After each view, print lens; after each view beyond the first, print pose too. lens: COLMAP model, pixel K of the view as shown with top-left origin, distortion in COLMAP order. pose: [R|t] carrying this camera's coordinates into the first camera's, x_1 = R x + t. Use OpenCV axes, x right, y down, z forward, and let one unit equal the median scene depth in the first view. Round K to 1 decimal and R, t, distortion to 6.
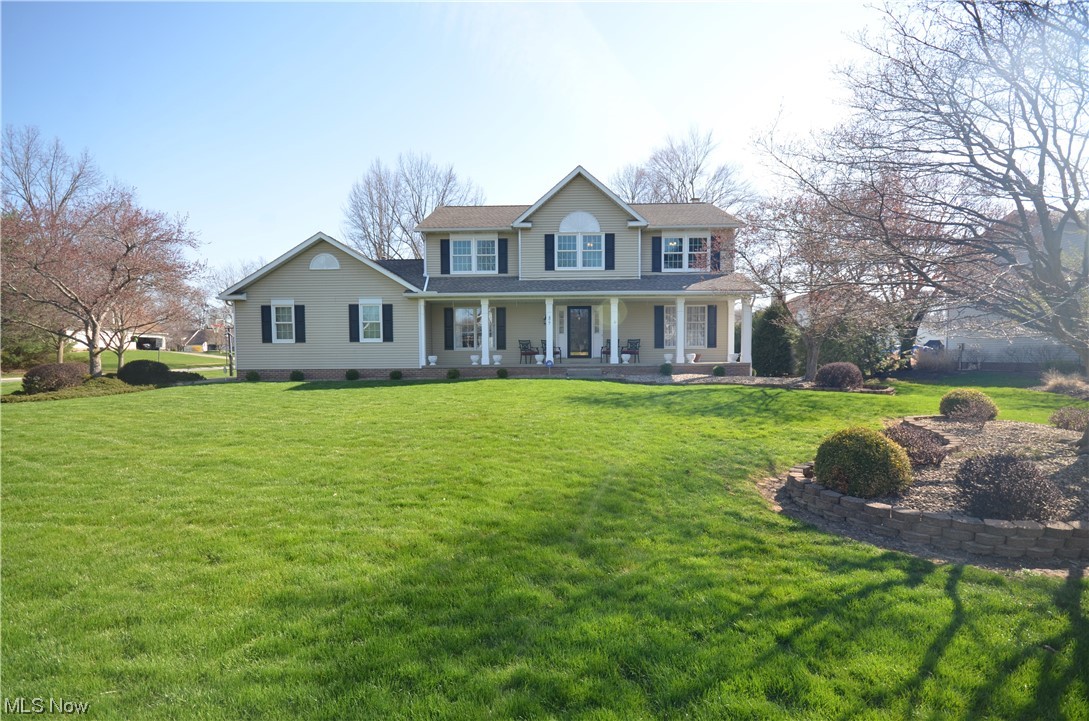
lens RADIAL K [[472.1, 0, 543.0], [0, 472.1, 380.7], [0, 0, 1]] dist [0.002600, -0.008849]
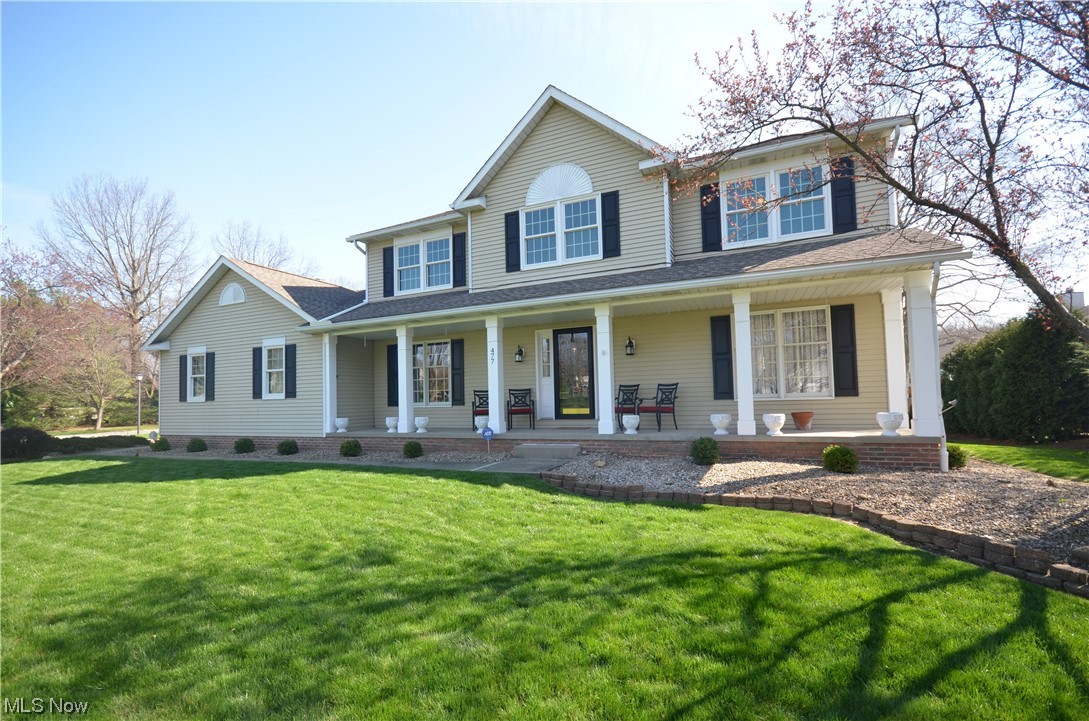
lens RADIAL K [[472.1, 0, 543.0], [0, 472.1, 380.7], [0, 0, 1]] dist [0.002600, -0.008849]
pose [[0.923786, -0.031181, -0.381637, 0.270460], [-0.001202, 0.996438, -0.084322, -0.047883], [0.382906, 0.078354, 0.920458, 0.482180]]
